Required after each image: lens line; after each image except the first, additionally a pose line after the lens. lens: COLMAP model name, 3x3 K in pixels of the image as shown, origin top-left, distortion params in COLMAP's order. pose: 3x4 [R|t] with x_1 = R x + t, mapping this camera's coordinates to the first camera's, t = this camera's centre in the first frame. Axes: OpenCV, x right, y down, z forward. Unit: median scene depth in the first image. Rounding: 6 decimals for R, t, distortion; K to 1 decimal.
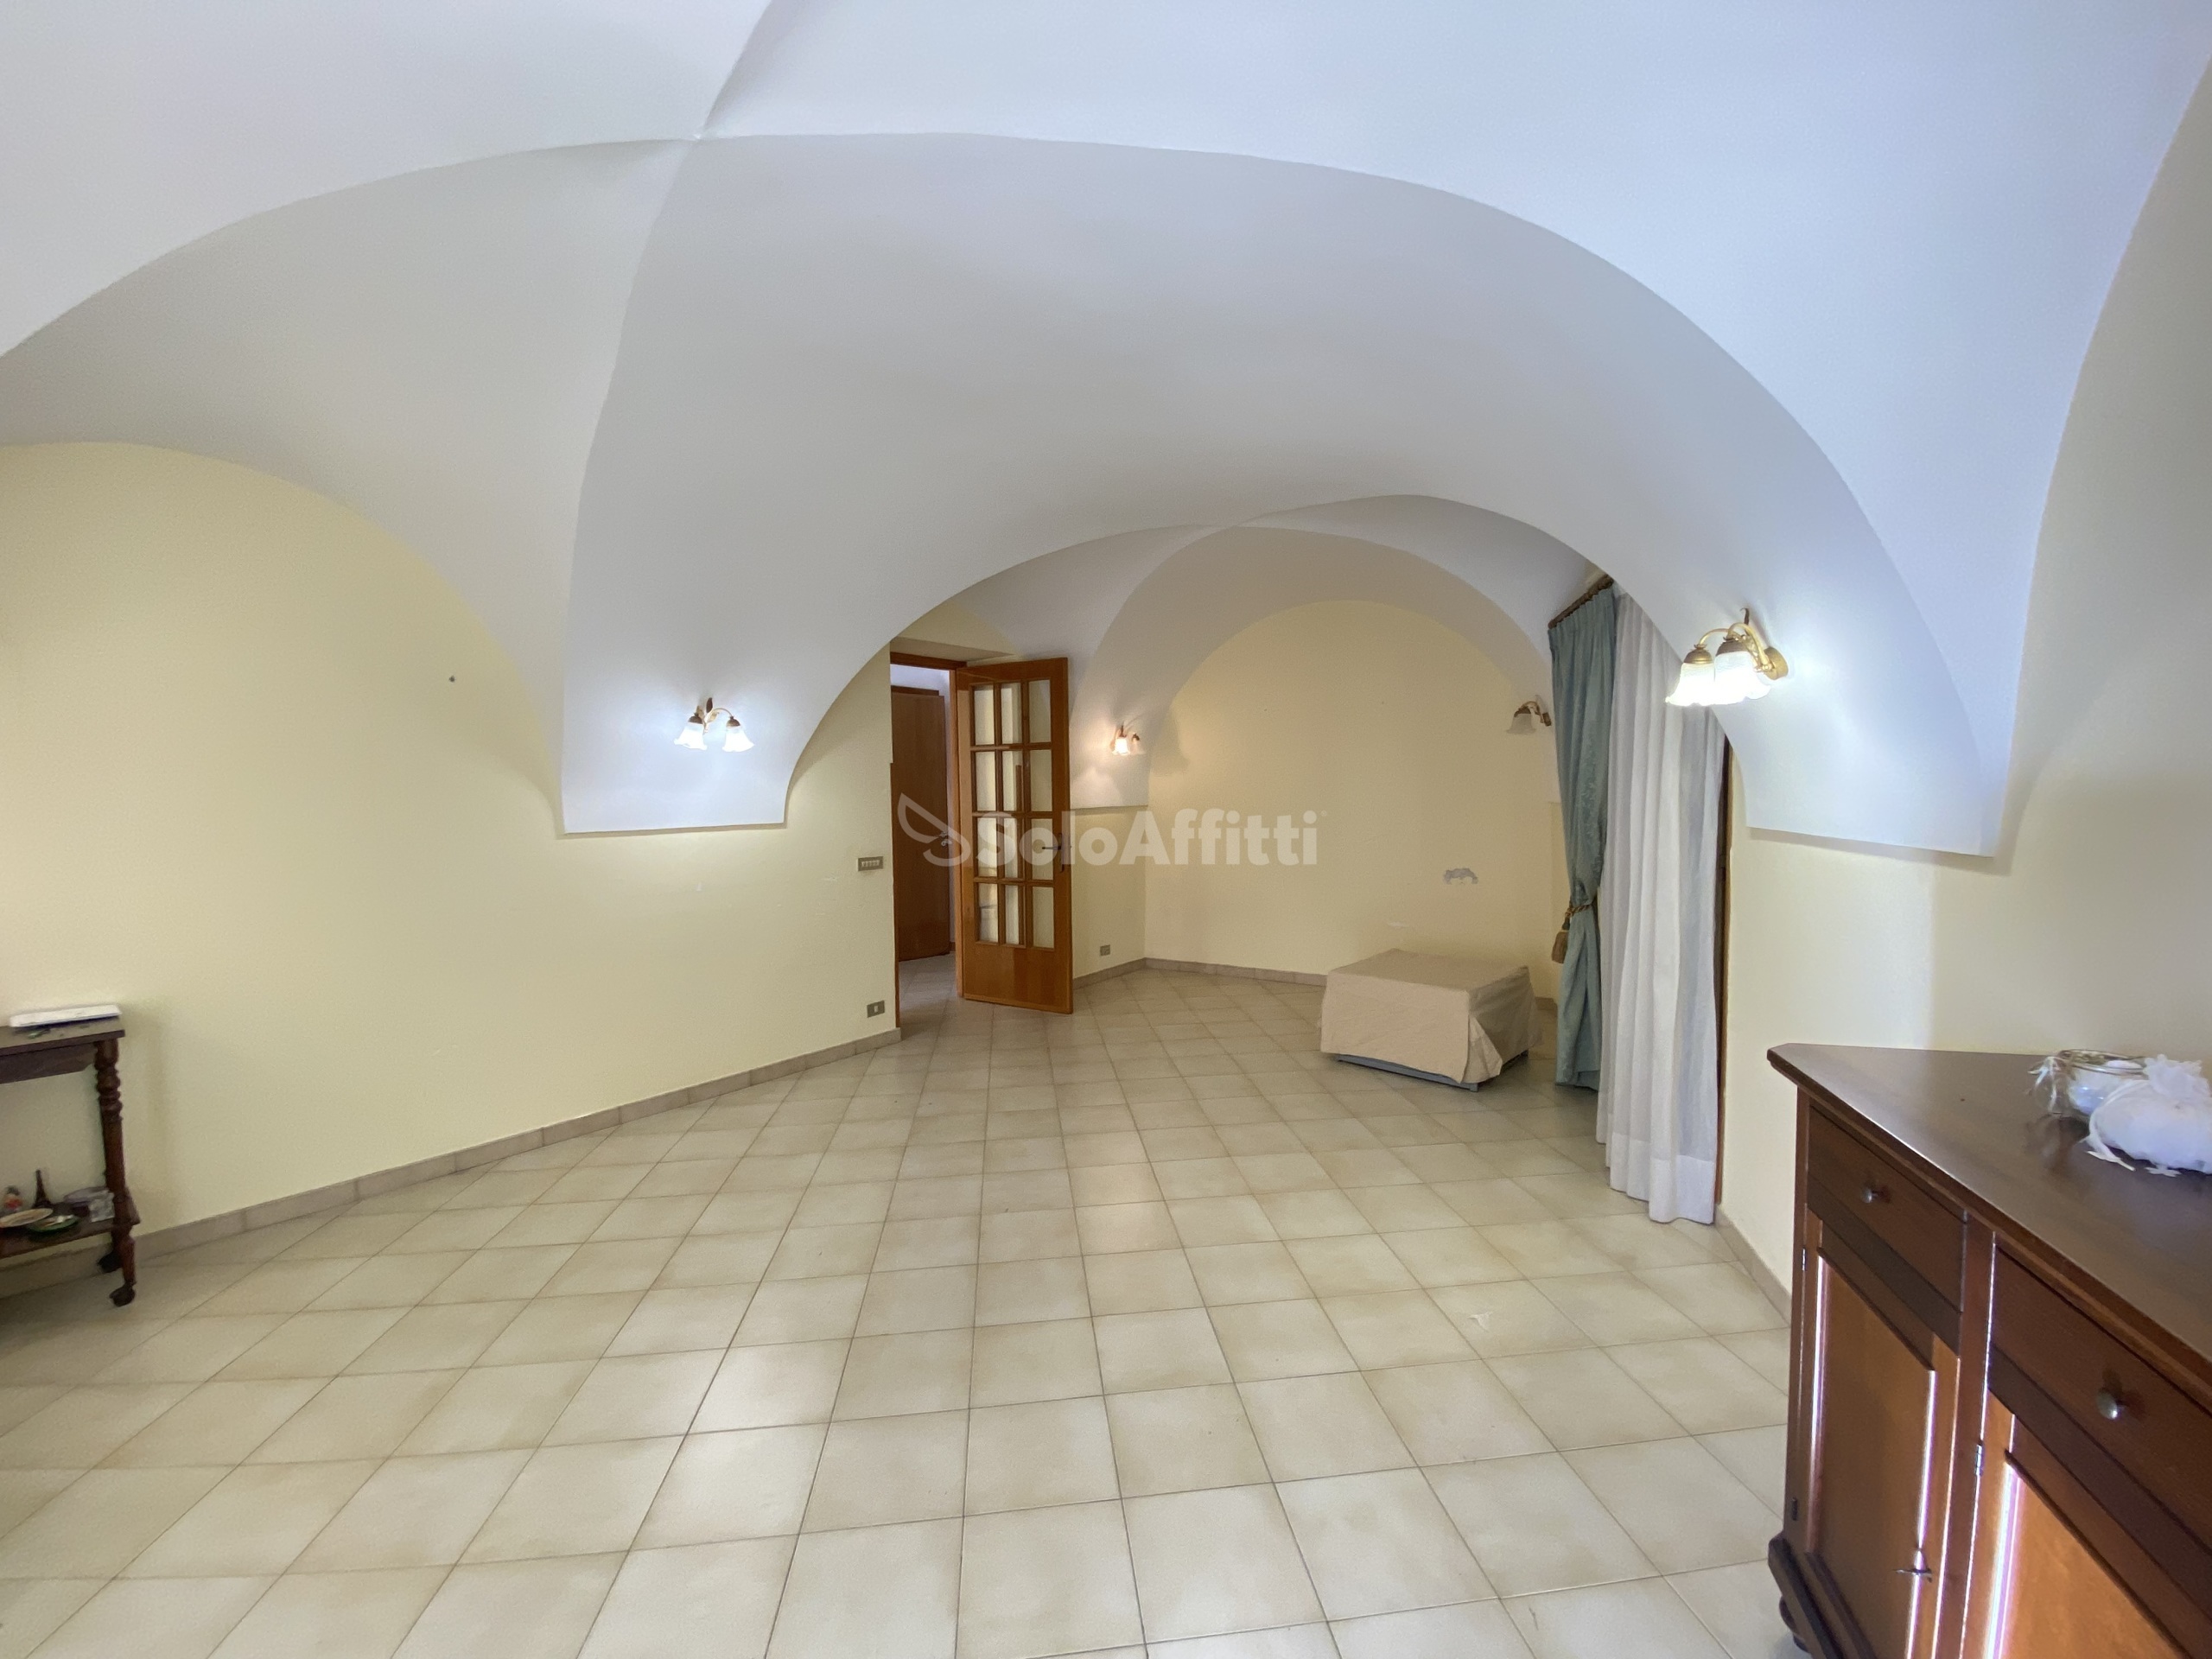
lens RADIAL K [[893.4, 0, 1092.9], [0, 893.4, 834.7], [0, 0, 1]] dist [0.056940, -0.039822]
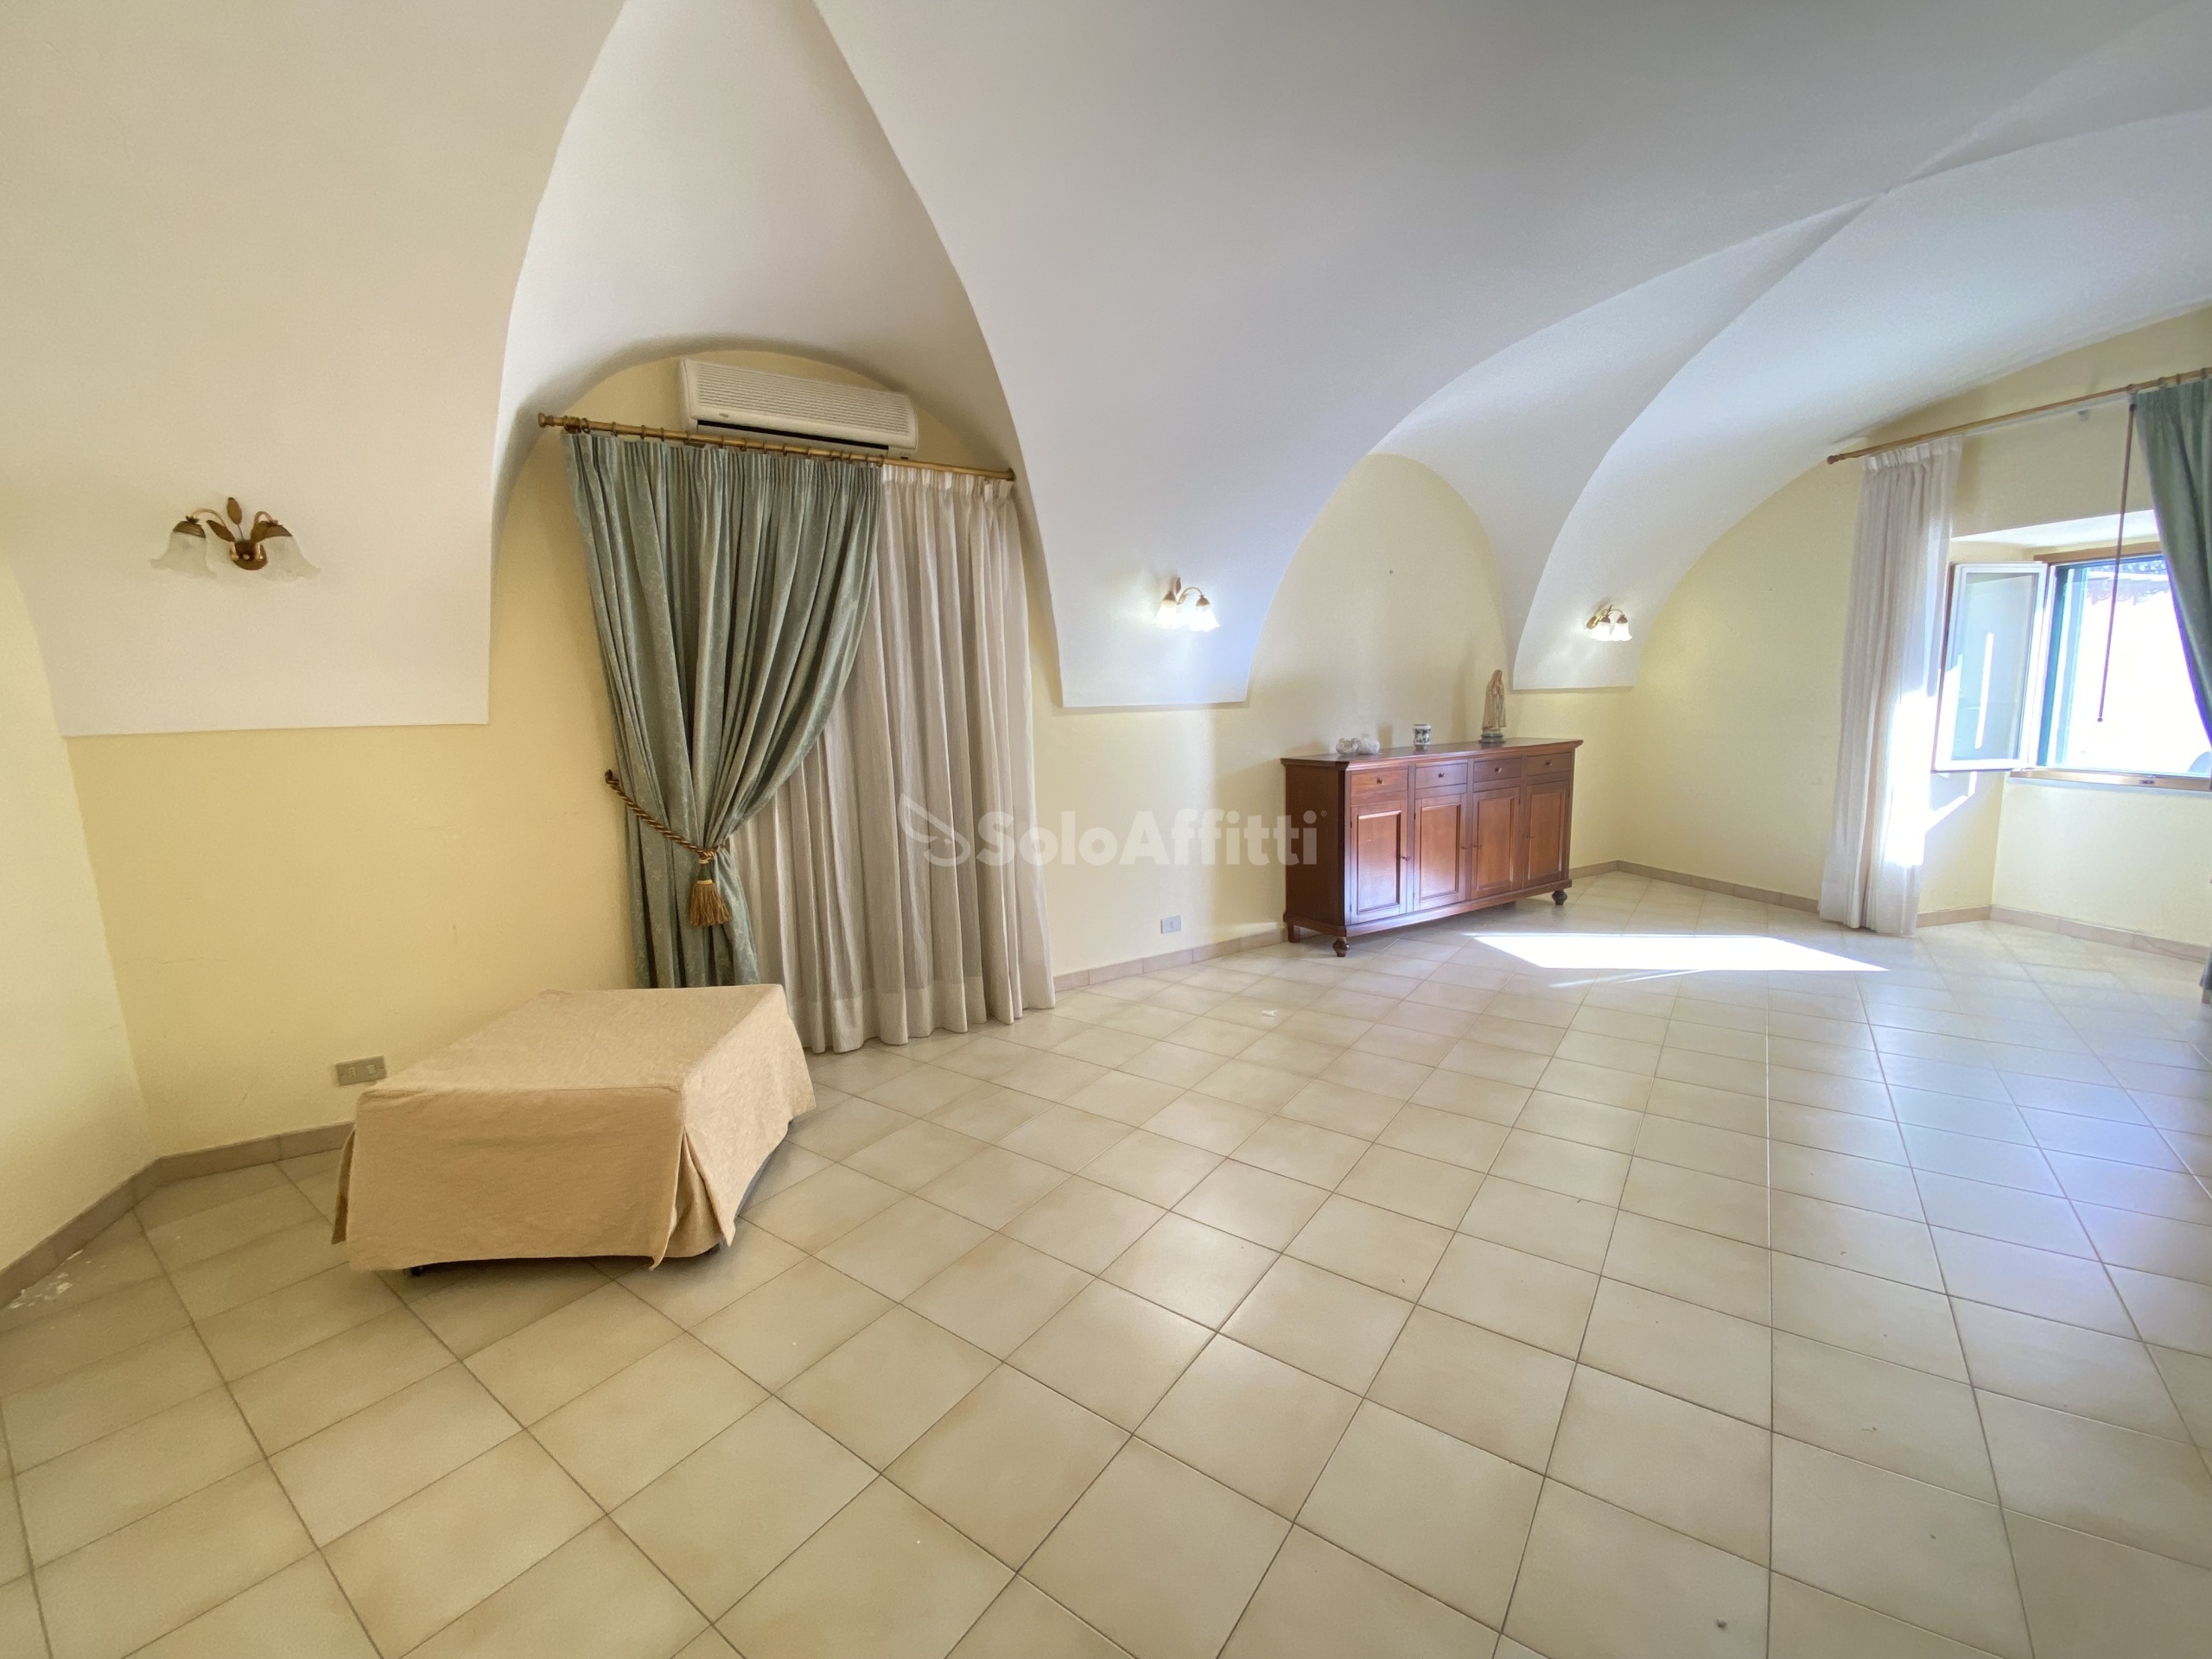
lens RADIAL K [[893.4, 0, 1092.9], [0, 893.4, 834.7], [0, 0, 1]] dist [0.056940, -0.039822]
pose [[-0.743182, -0.073860, 0.665000, -0.263121], [0.070625, 0.979677, 0.187738, -0.064202], [-0.665352, 0.186489, -0.722862, 1.668783]]
